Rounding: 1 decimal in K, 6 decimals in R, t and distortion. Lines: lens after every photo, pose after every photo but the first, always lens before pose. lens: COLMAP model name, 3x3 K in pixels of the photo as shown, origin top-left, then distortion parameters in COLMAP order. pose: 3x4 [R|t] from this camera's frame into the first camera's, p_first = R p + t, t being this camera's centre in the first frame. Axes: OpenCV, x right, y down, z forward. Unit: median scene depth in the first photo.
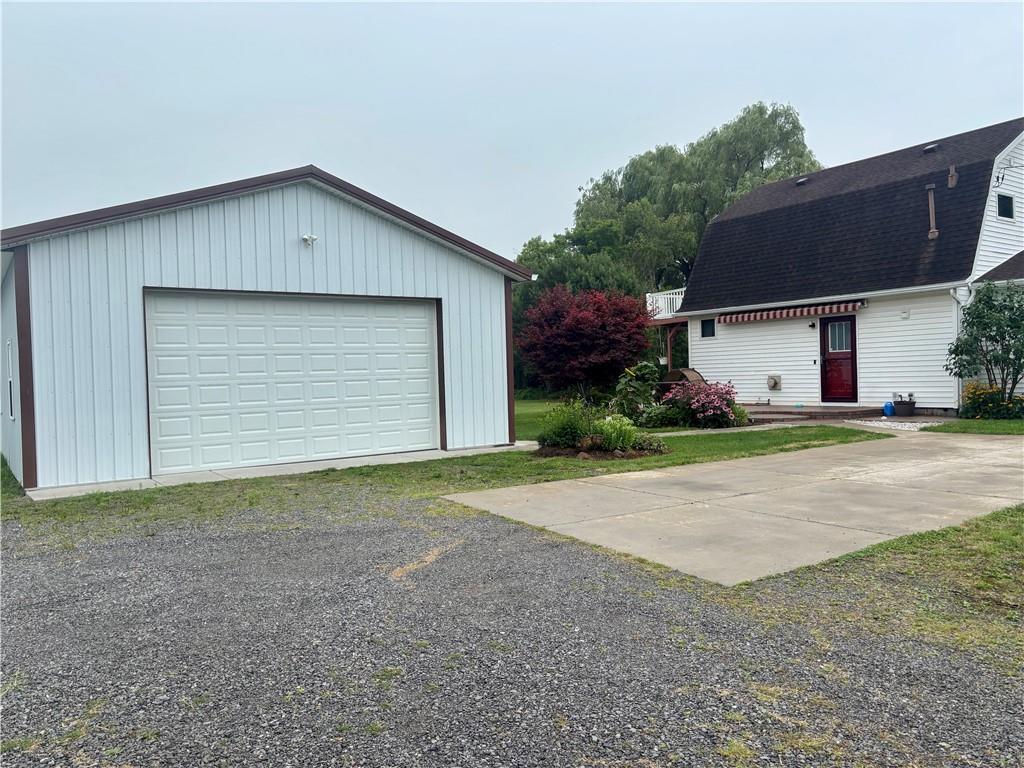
lens RADIAL K [[769.5, 0, 514.5], [0, 769.5, 382.4], [0, 0, 1]] dist [0.123246, -0.184381]
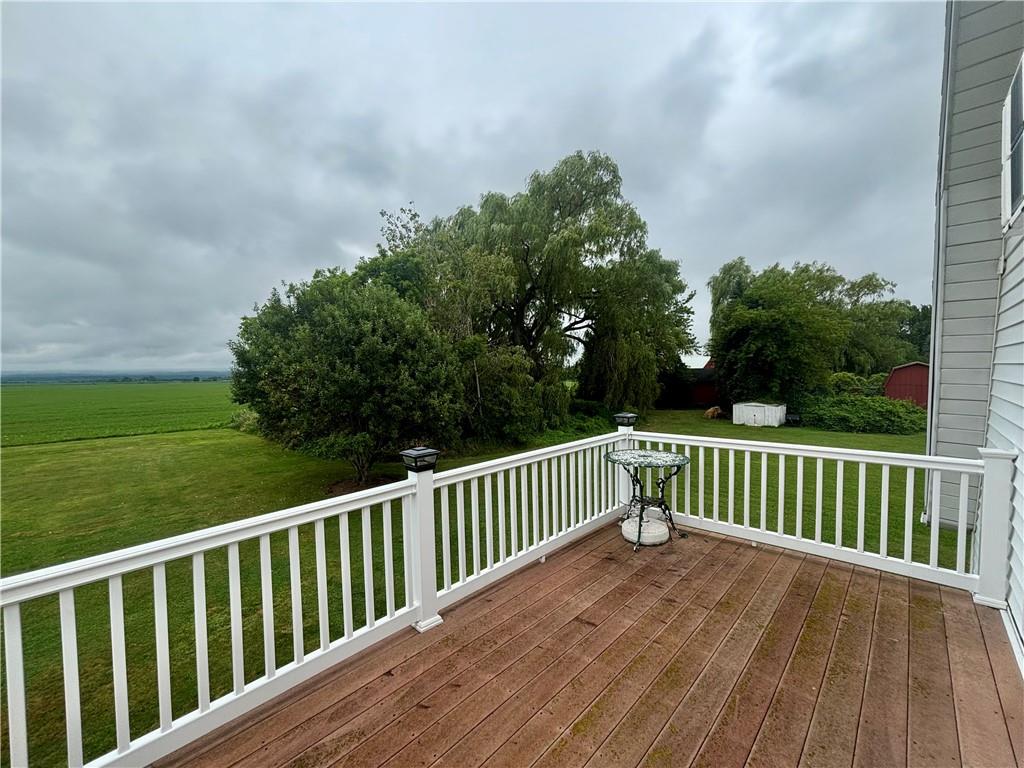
lens RADIAL K [[410.0, 0, 512.0], [0, 410.0, 384.0], [0, 0, 1]] dist [-0.000177, -0.000626]
pose [[0.980985, 0.012988, 0.193647, 0.342240], [-0.018852, 0.999417, 0.028472, -0.193806], [-0.193164, -0.031581, 0.980658, 1.306720]]
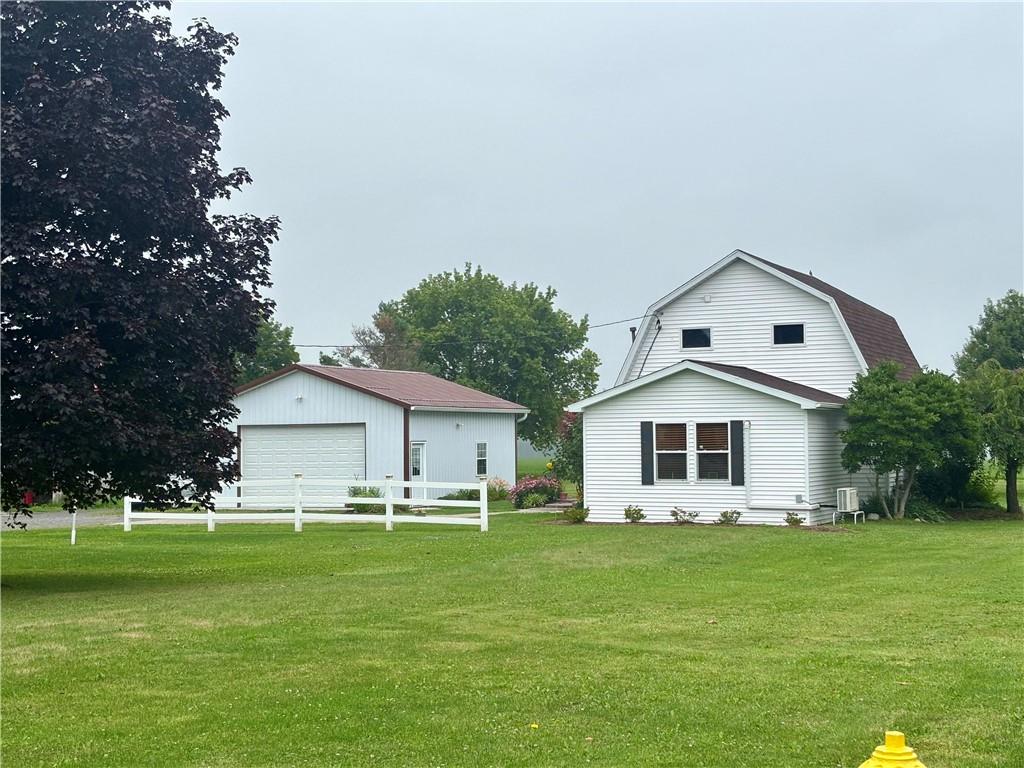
lens RADIAL K [[1503.7, 0, 512.0], [0, 1503.7, 384.0], [0, 0, 1]] dist [0.264542, 0.010786]
pose [[0.504500, -0.005298, -0.863395, 2.365133], [-0.012983, 0.999822, -0.013721, -0.117576], [0.863314, 0.018132, 0.504341, -0.362495]]
